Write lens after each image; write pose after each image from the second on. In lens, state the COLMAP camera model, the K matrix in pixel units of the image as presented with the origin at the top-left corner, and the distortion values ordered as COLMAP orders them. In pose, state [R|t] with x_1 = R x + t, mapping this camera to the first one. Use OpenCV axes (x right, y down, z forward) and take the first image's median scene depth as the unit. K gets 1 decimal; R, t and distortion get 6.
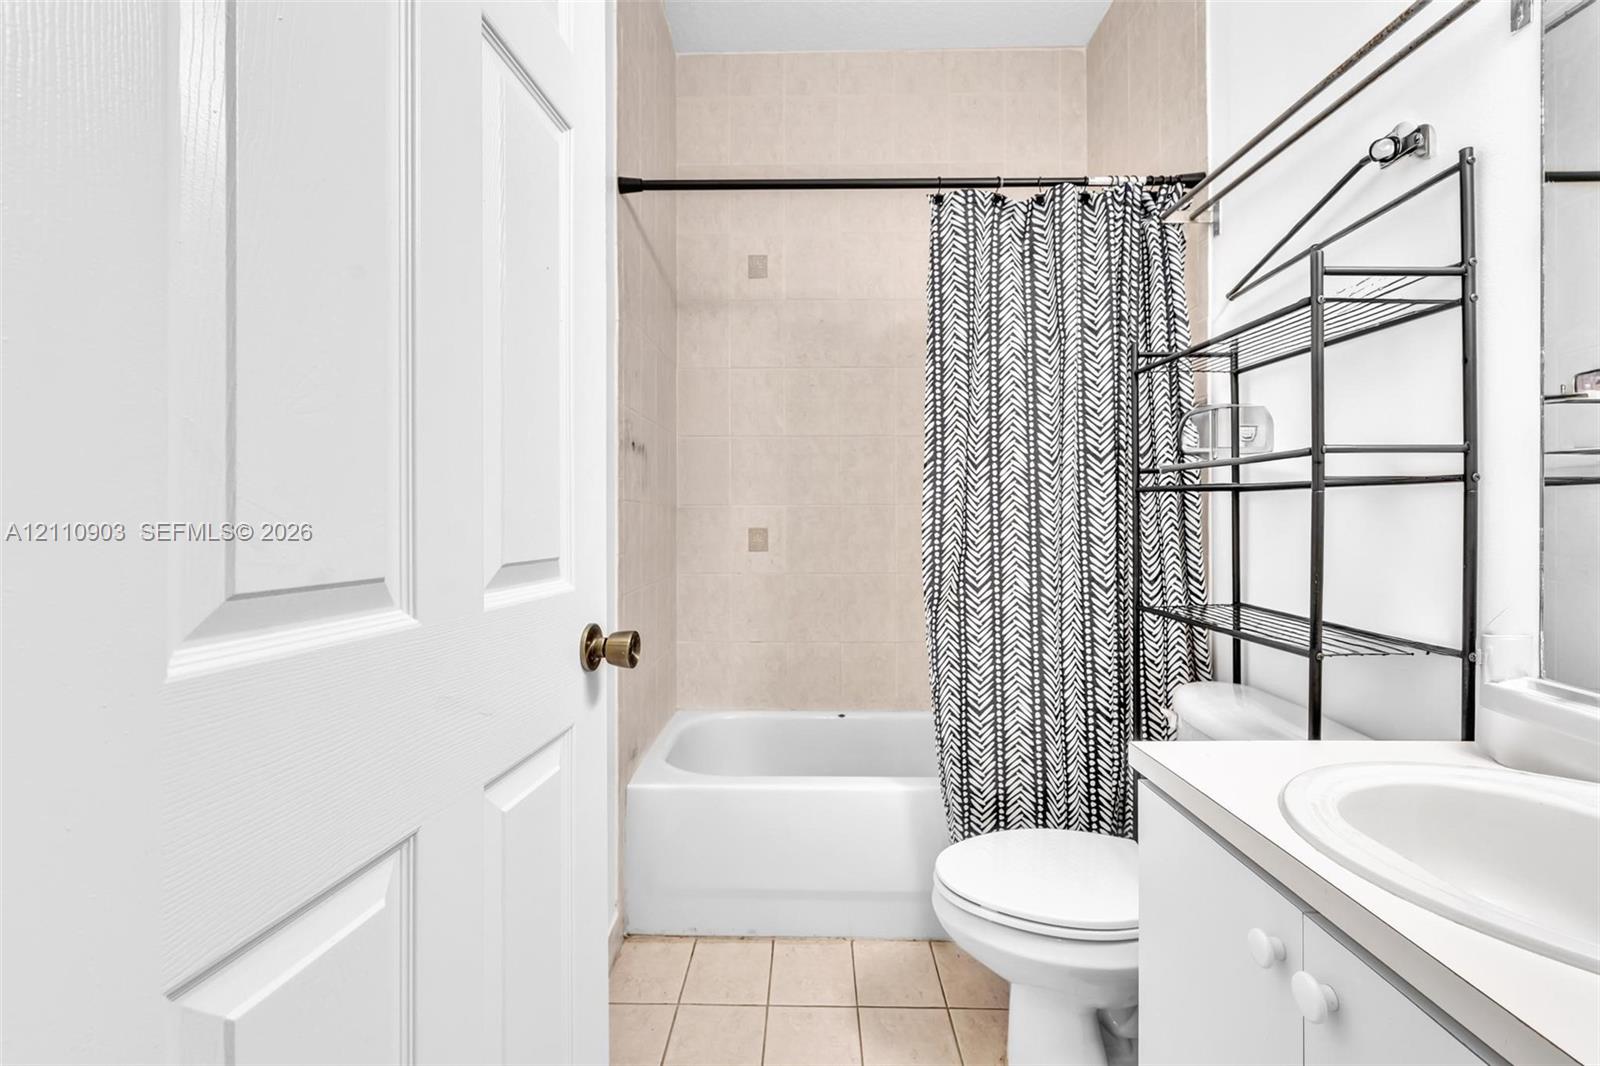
lens RADIAL K [[722.6, 0, 794.5], [0, 722.6, 511.3], [0, 0, 1]] dist [-0.000692, 0.000179]
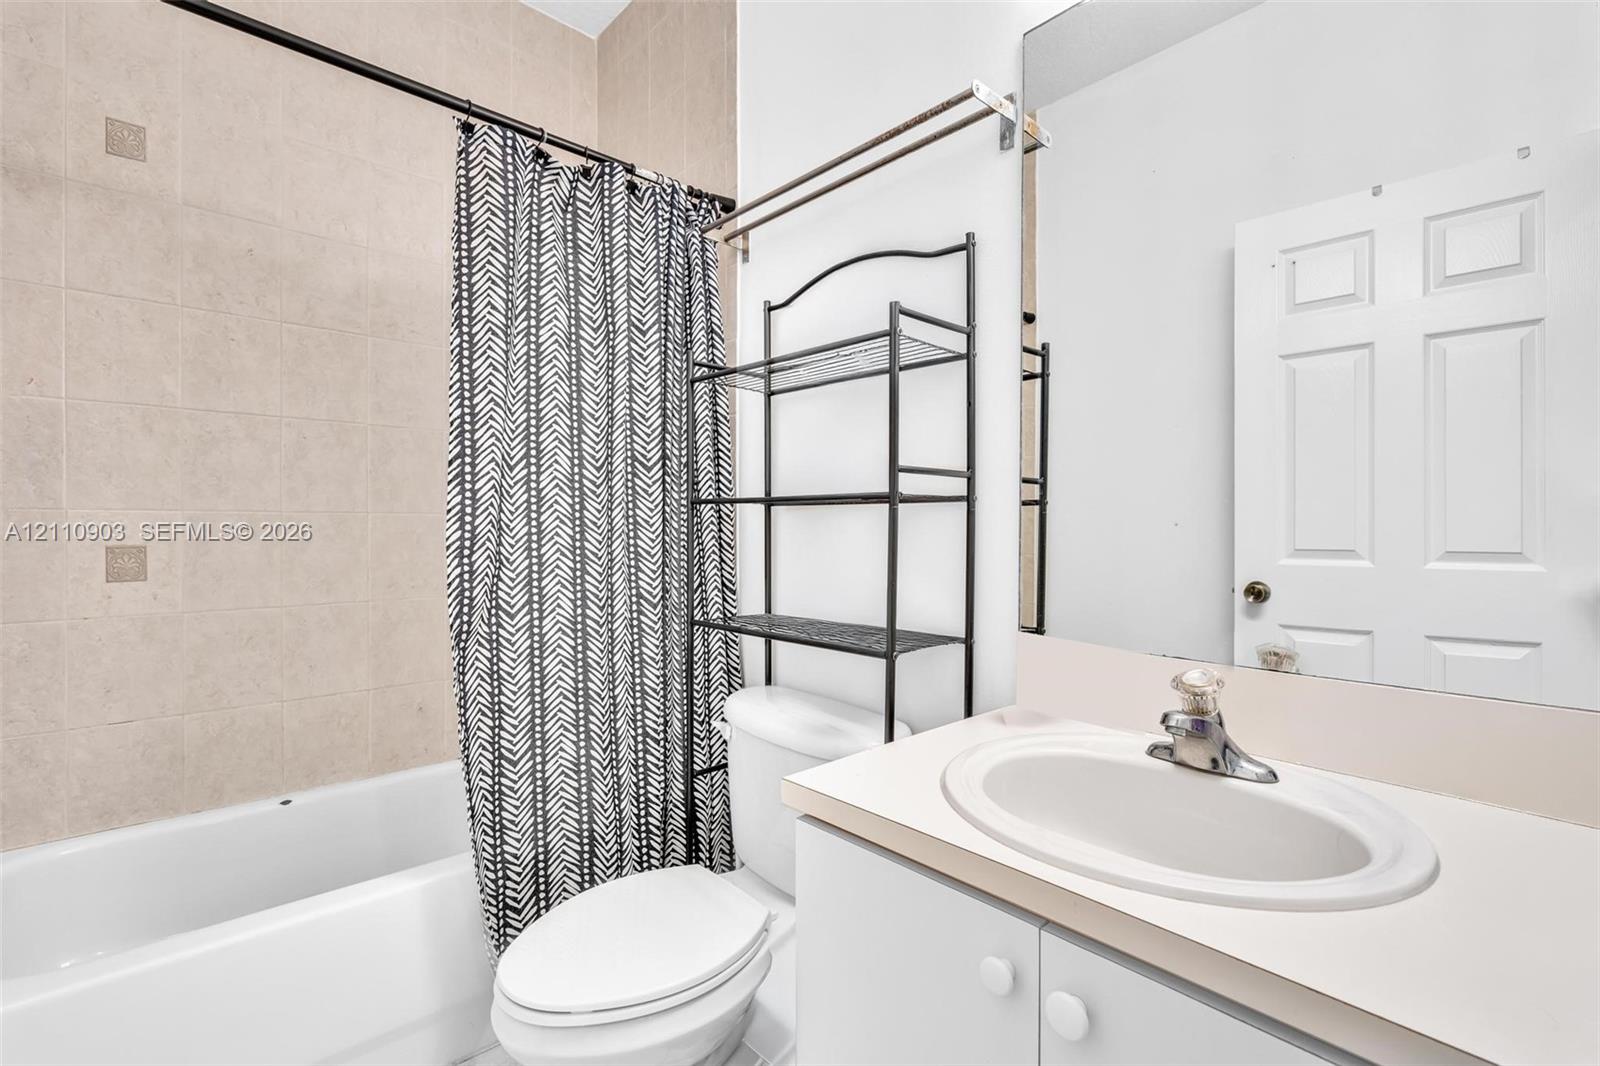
lens RADIAL K [[715.3, 0, 795.3], [0, 715.3, 528.5], [0, 0, 1]] dist [-0.006527, 0.001713]
pose [[0.726703, 0.001100, 0.686951, -0.077849], [-0.007048, 0.999958, 0.005854, 0.000053], [-0.686916, -0.009096, 0.726680, 0.184937]]
